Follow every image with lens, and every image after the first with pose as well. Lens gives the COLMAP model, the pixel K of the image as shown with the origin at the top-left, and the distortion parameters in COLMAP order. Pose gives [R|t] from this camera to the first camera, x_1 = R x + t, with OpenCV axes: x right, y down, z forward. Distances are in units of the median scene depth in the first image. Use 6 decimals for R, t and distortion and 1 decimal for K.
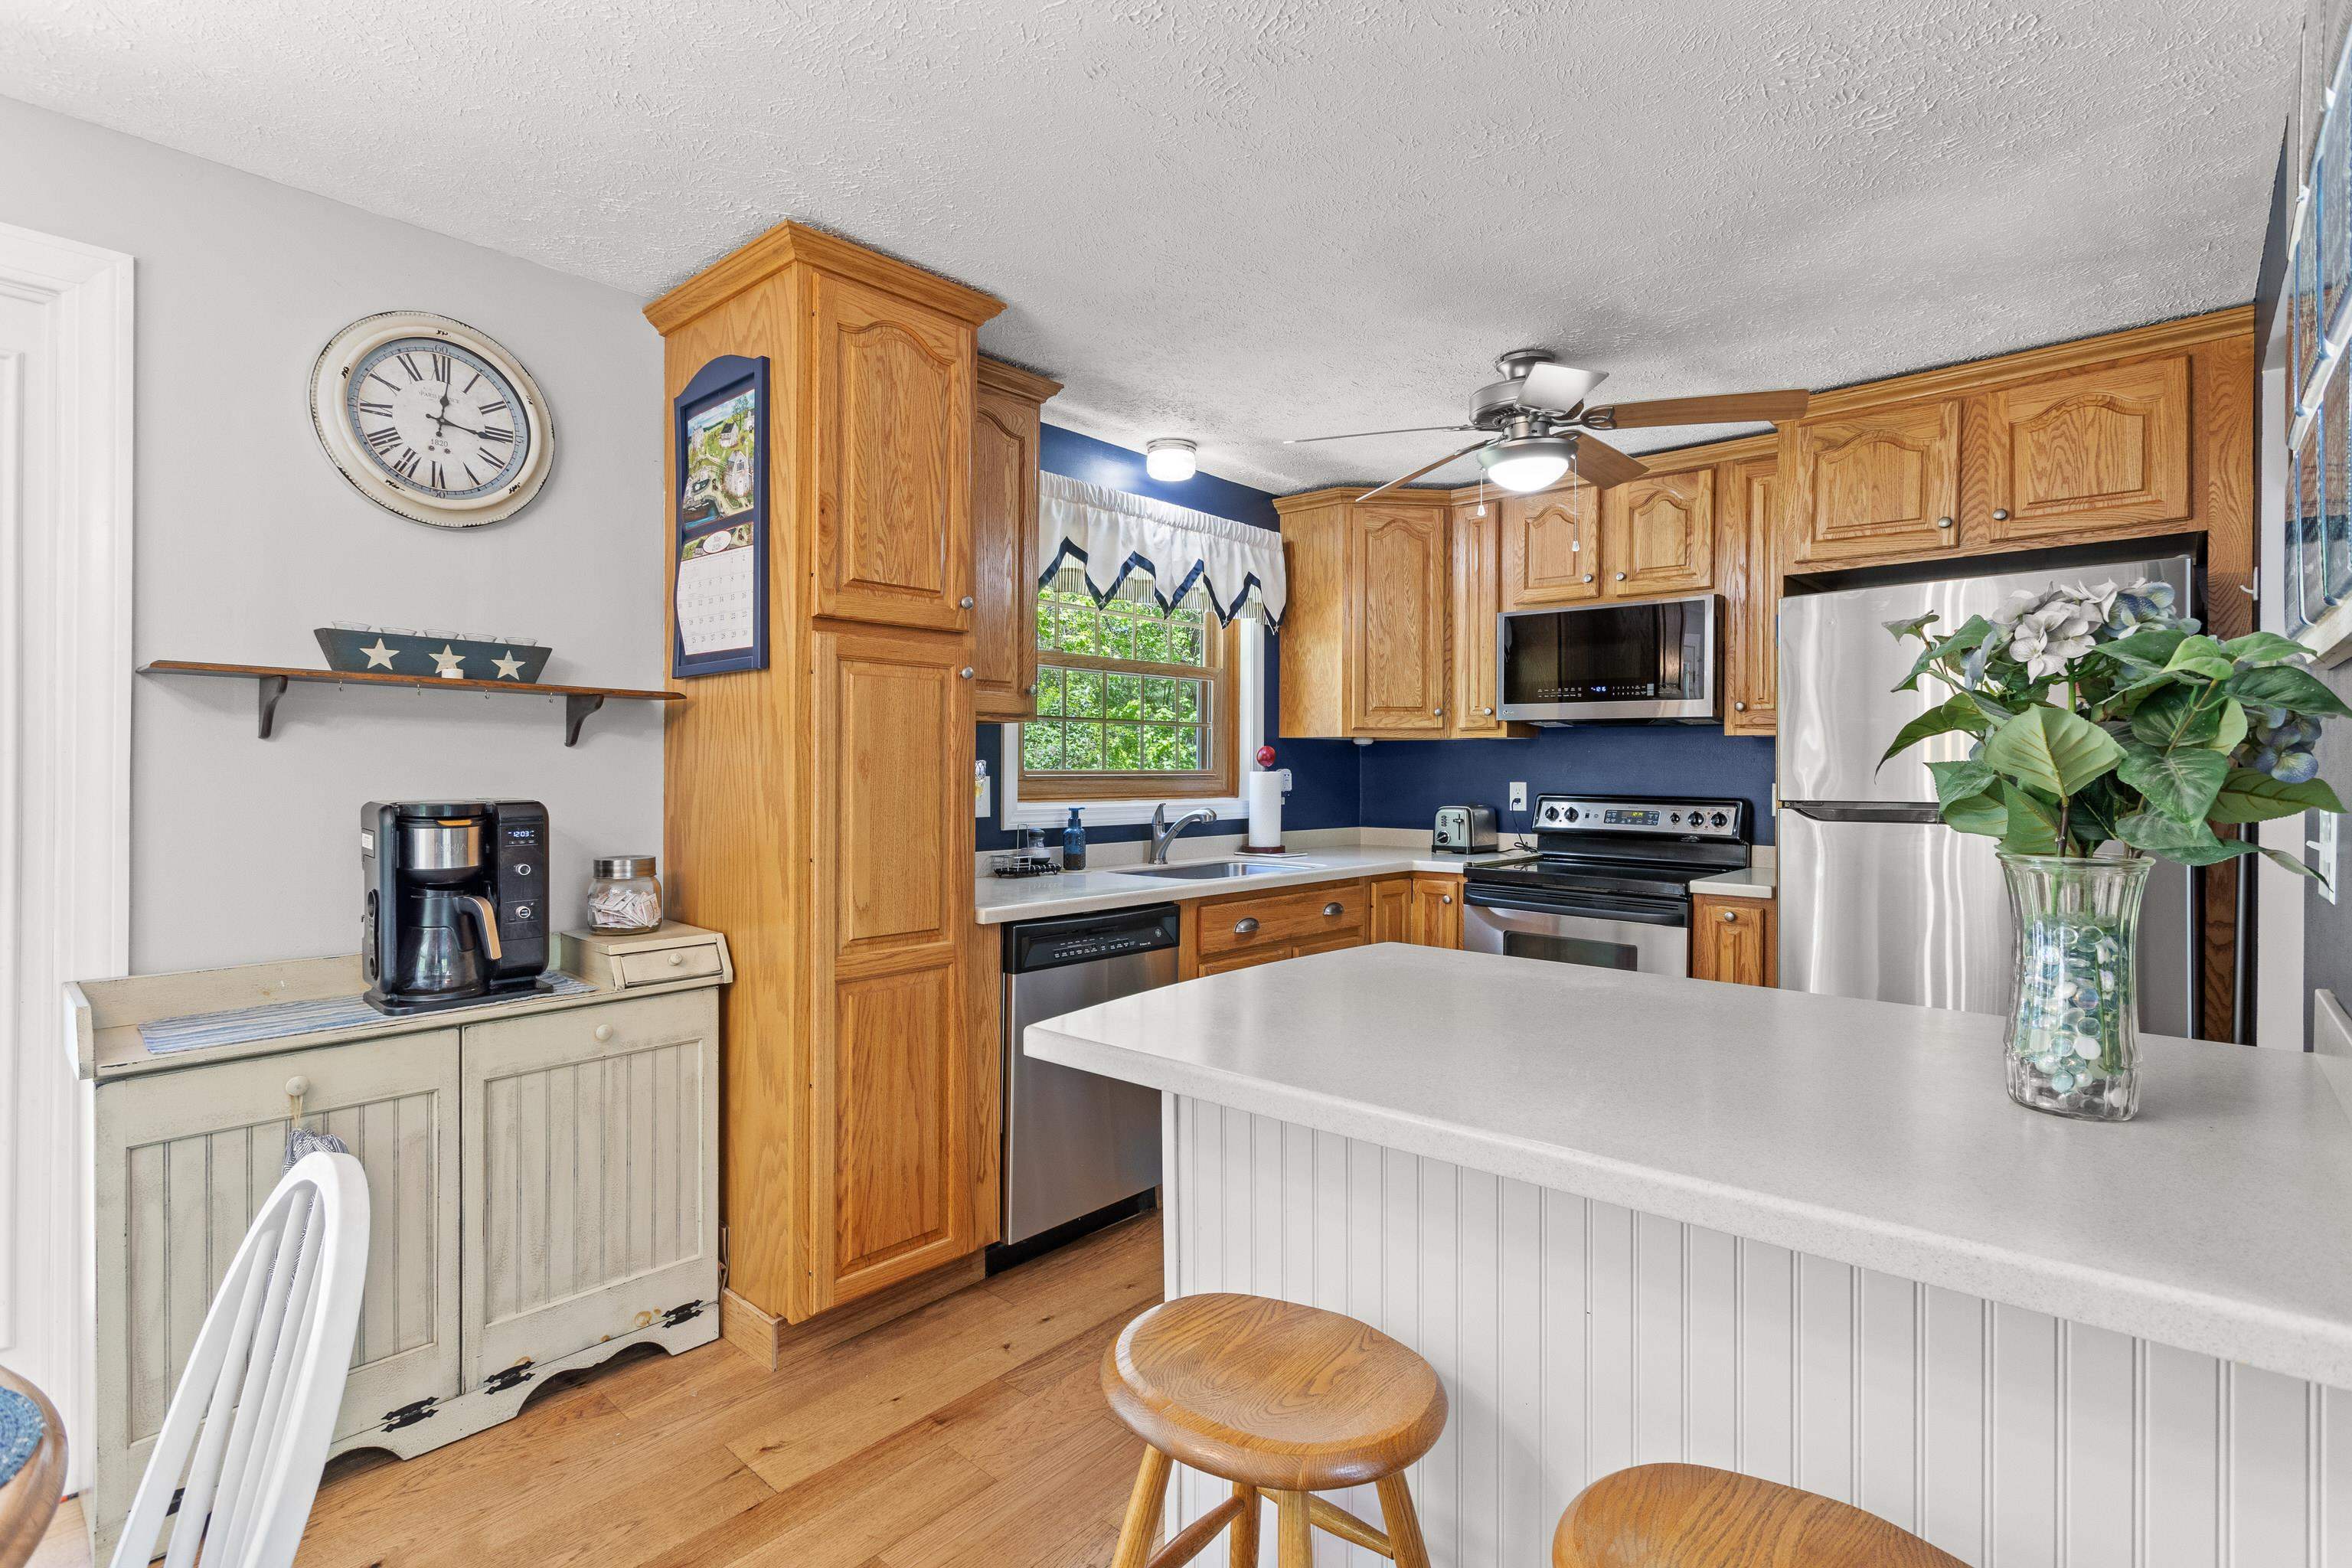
lens RADIAL K [[1098.8, 0, 1184.7], [0, 1098.8, 779.2], [0, 0, 1]] dist [-0.000373, 0.000685]
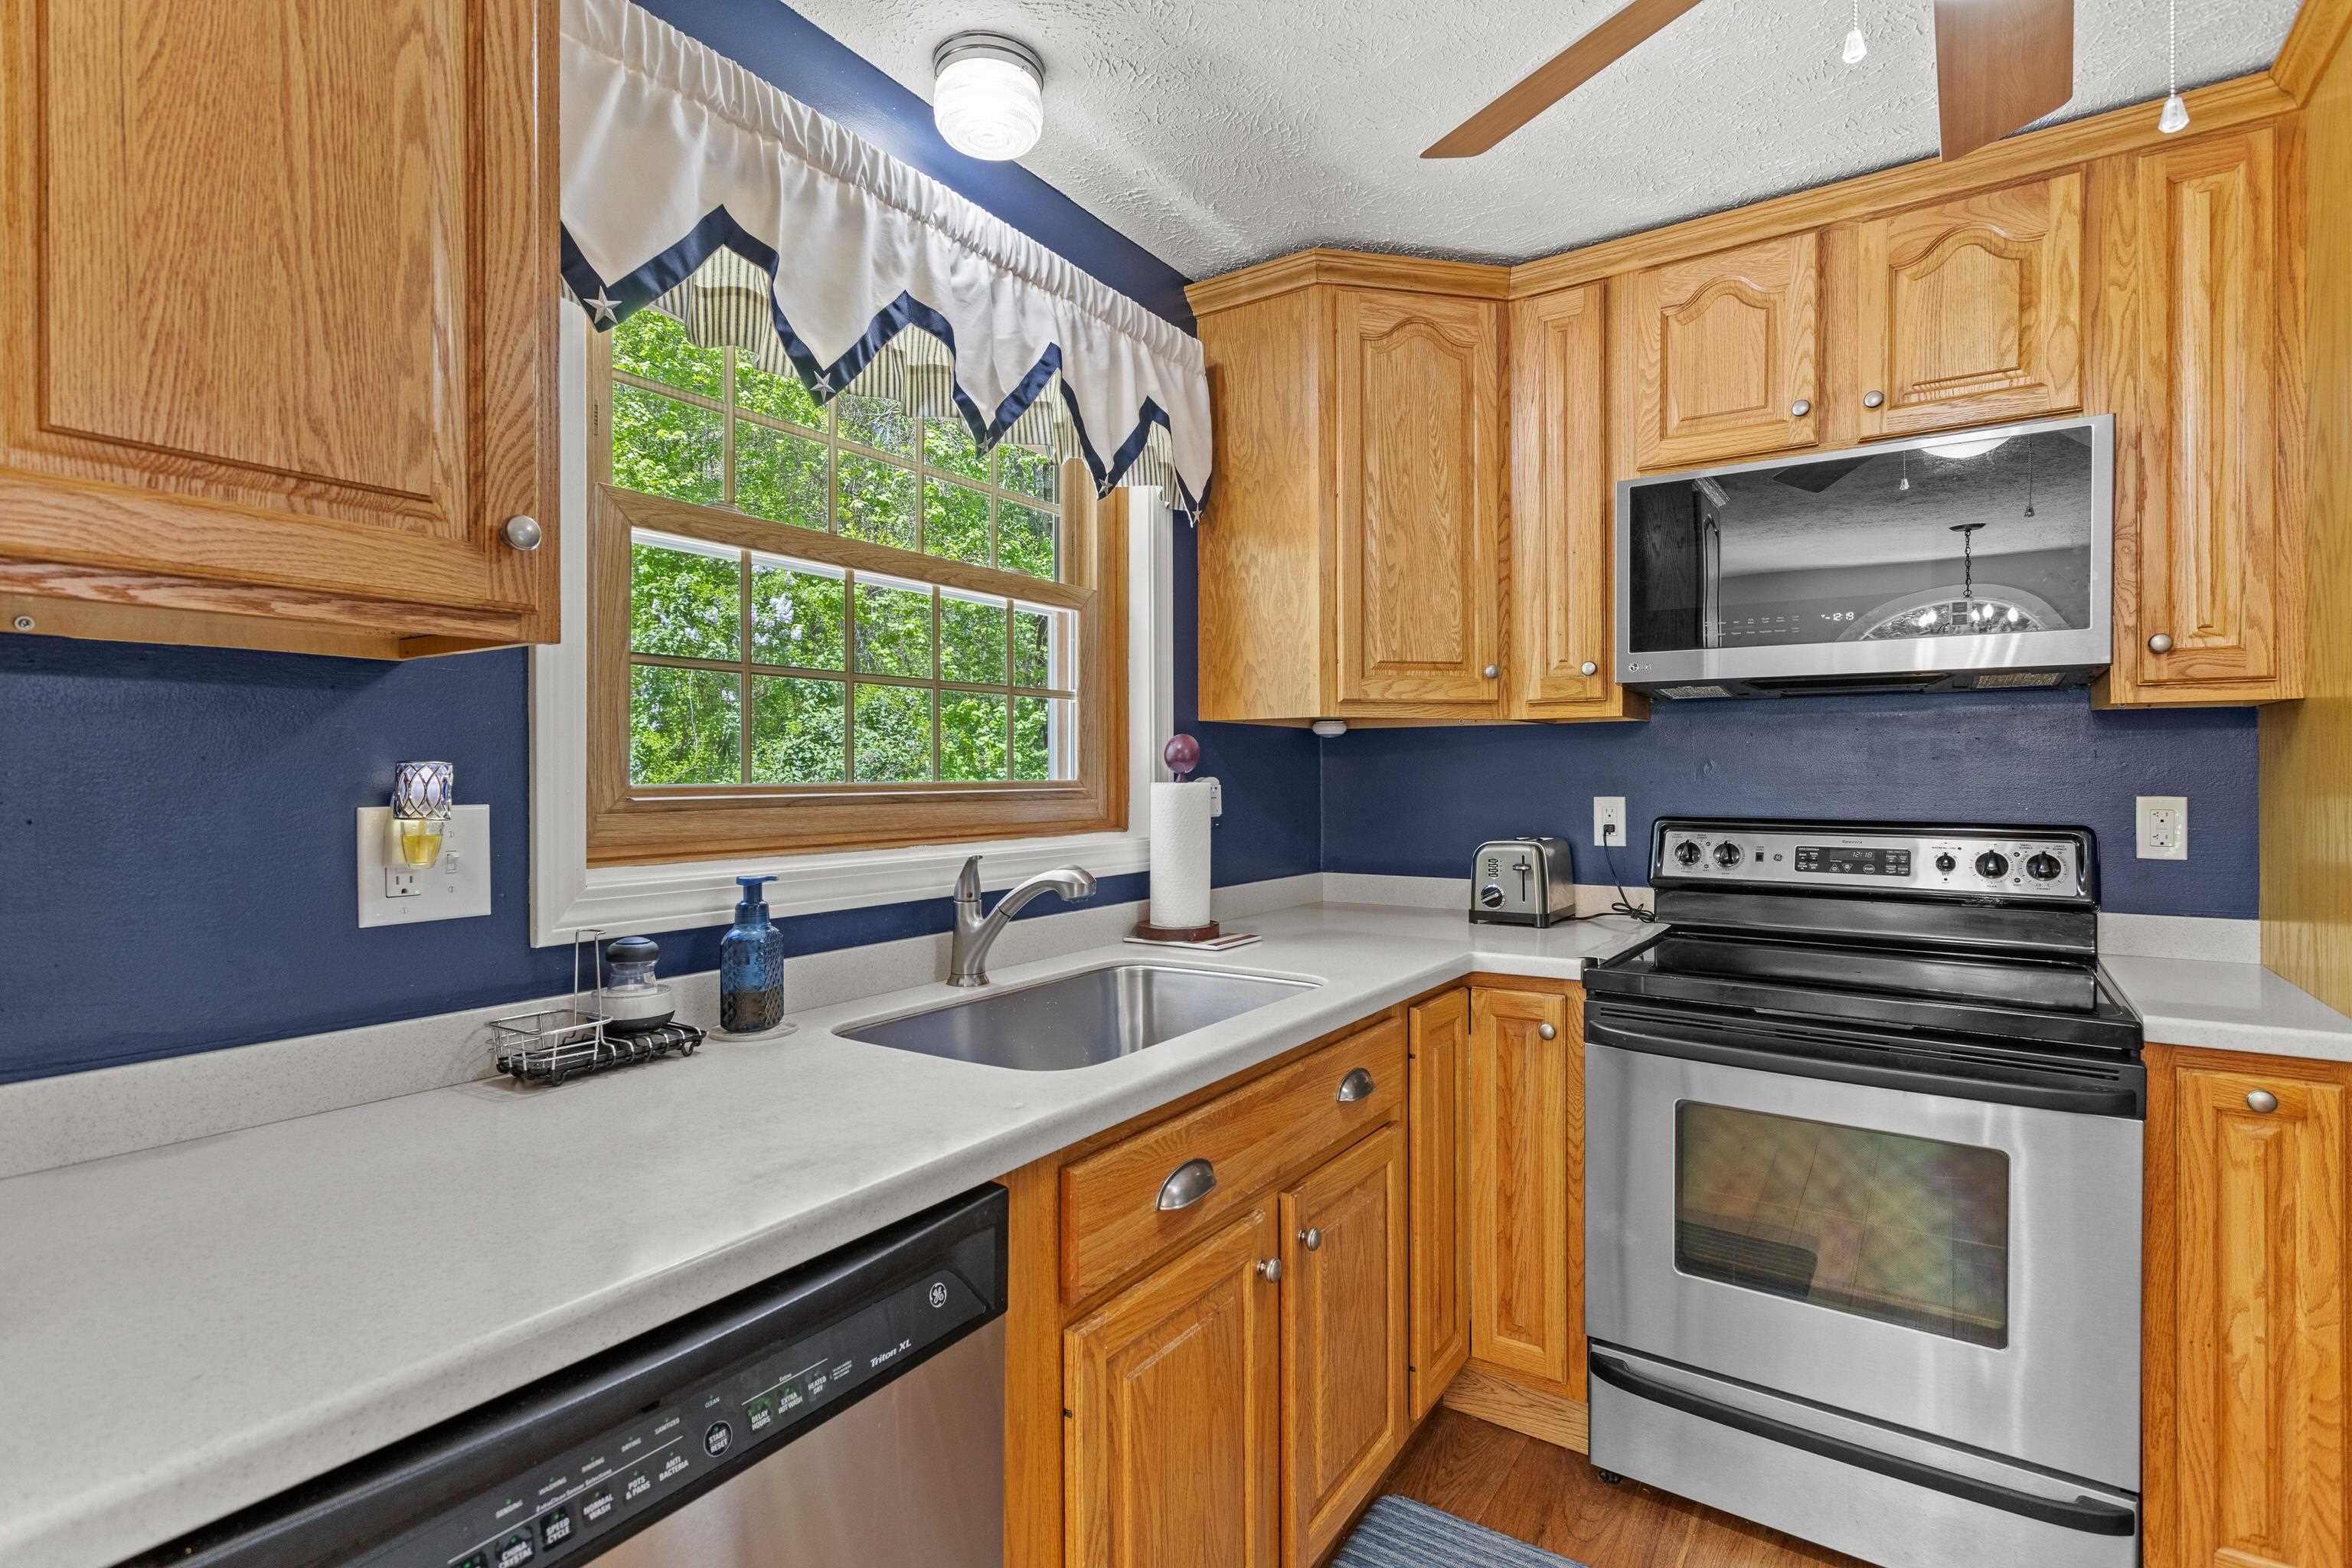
lens RADIAL K [[1098.8, 0, 1184.7], [0, 1098.8, 779.2], [0, 0, 1]] dist [-0.000373, 0.000685]
pose [[0.990626, -0.008425, 0.136338, 0.003540], [0.009386, 0.999935, -0.006403, -0.005356], [-0.136276, 0.007623, 0.990642, 0.498378]]
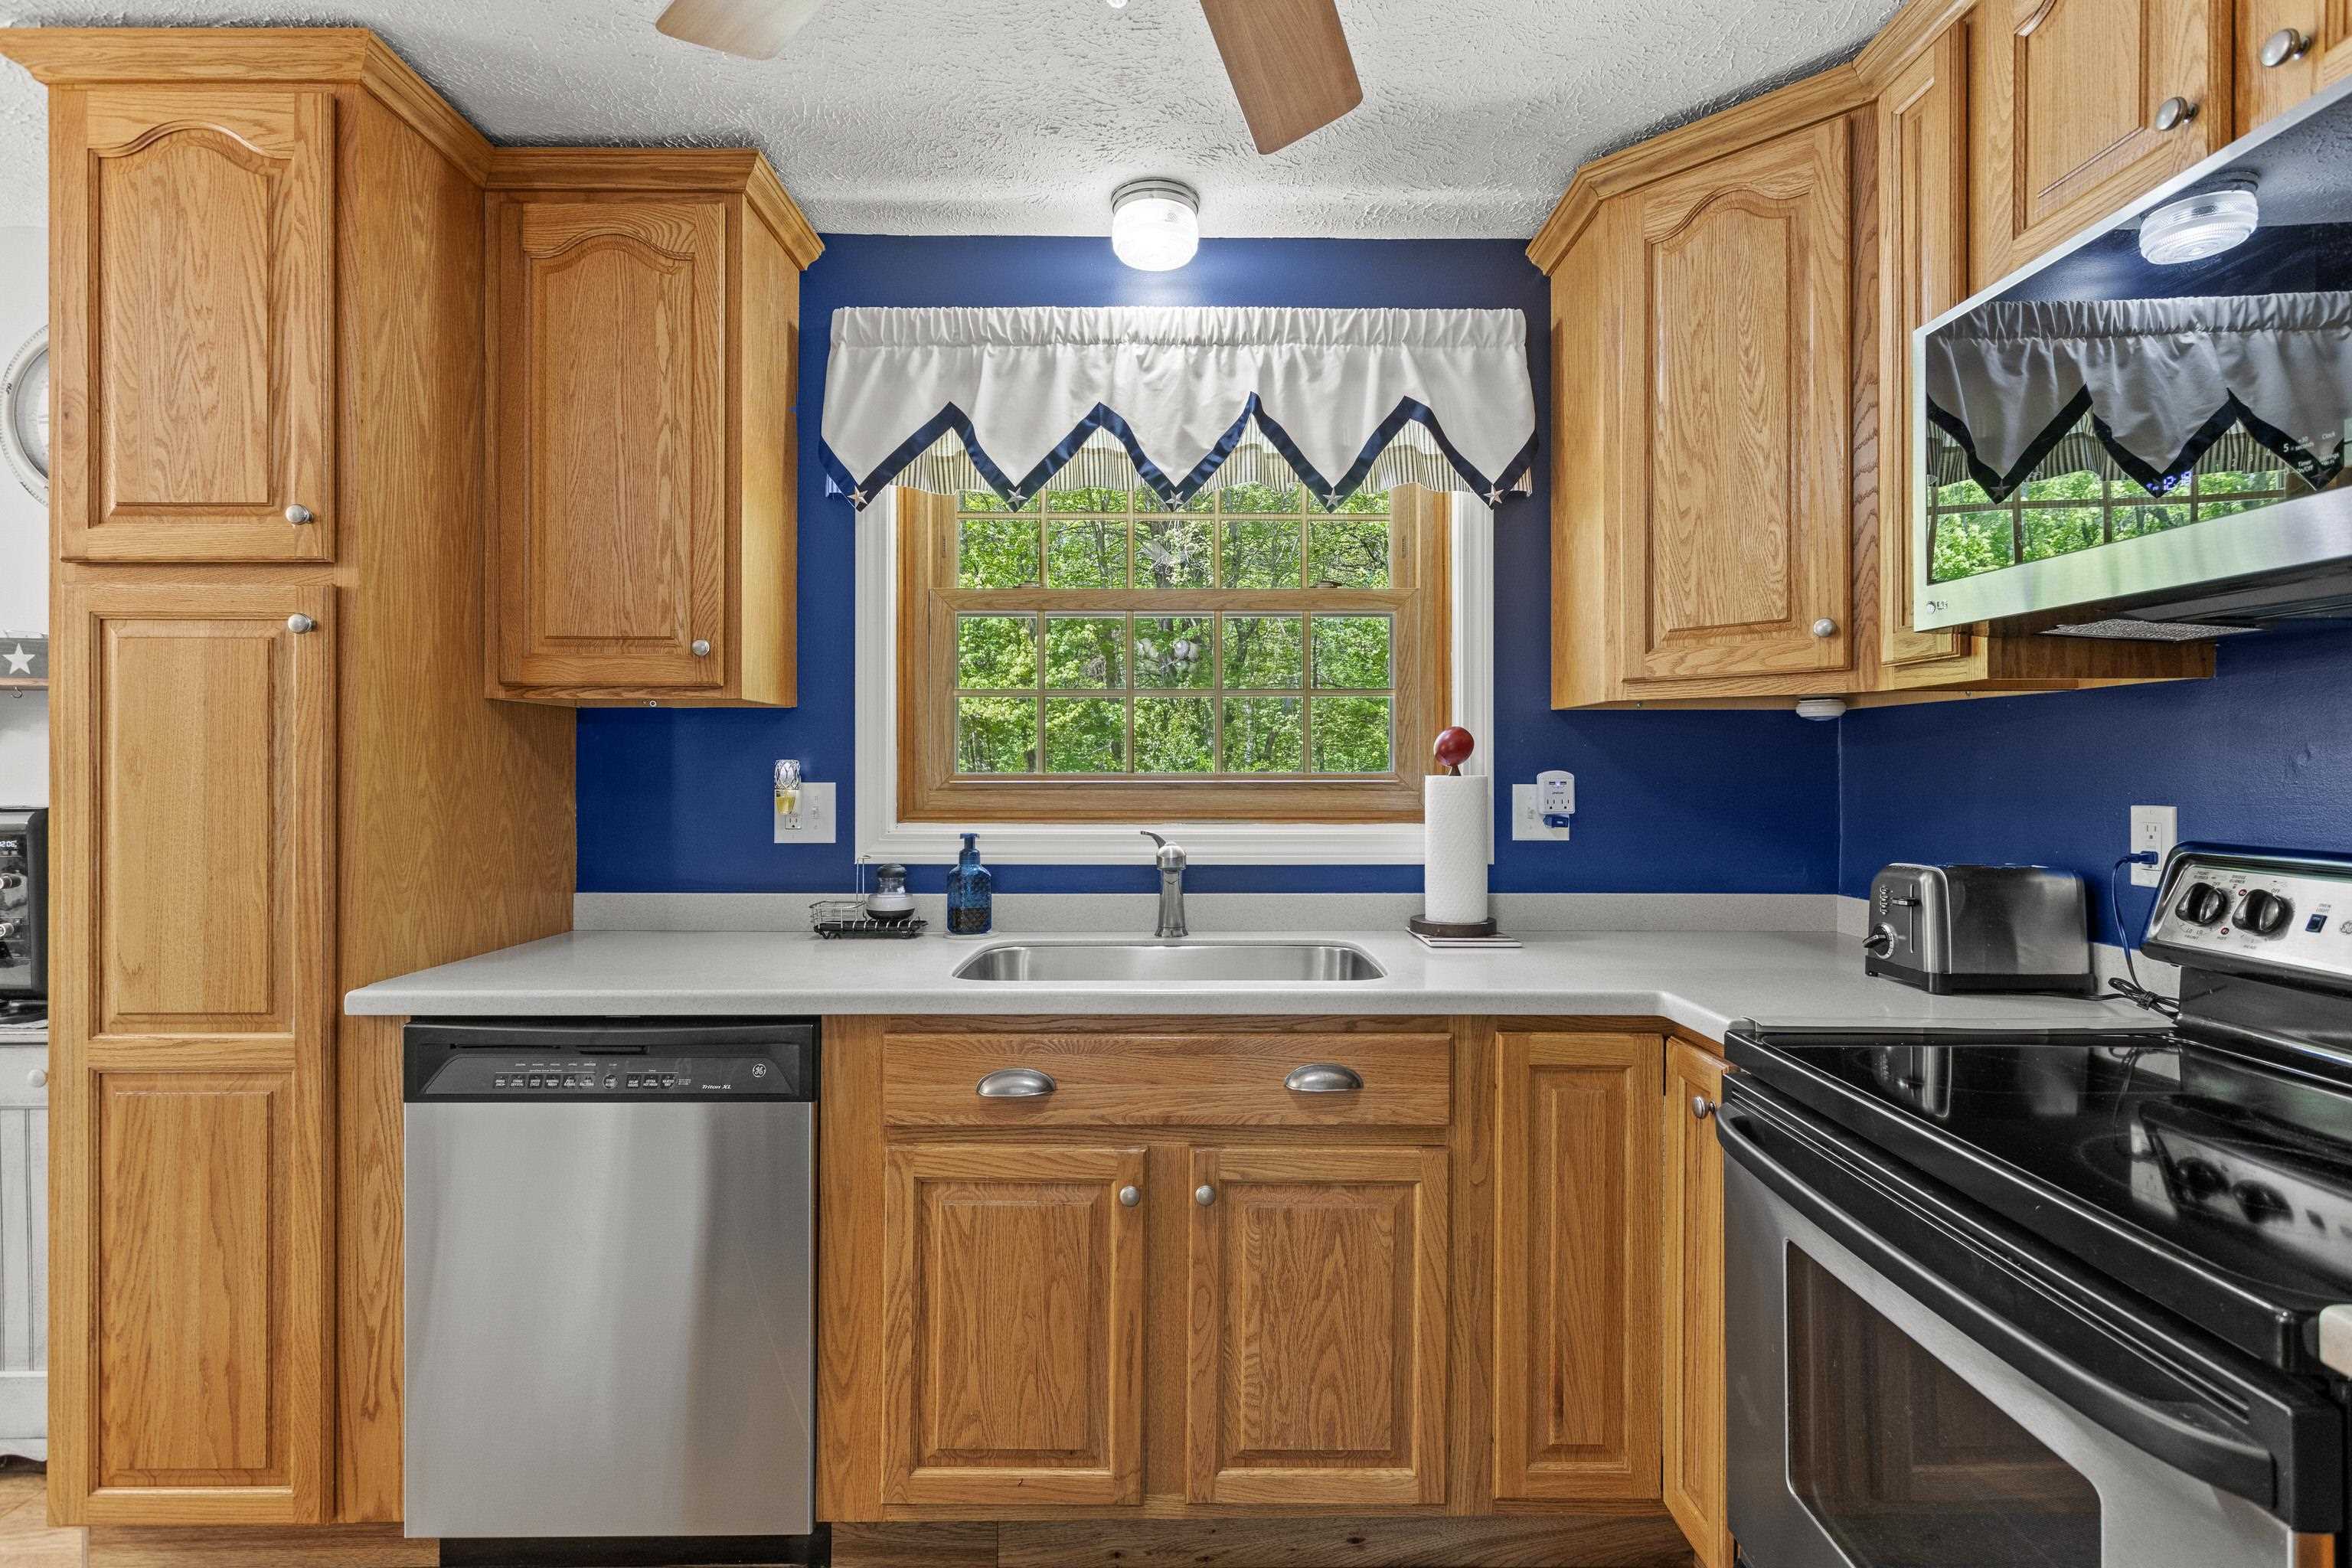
lens RADIAL K [[1106.3, 0, 1181.2], [0, 1106.3, 769.5], [0, 0, 1]] dist [0.000156, 0.000850]
pose [[0.673634, -0.003492, -0.739057, 0.387183], [-0.005402, 0.999939, -0.009650, -0.004321], [0.739046, 0.010493, 0.673574, 0.579333]]
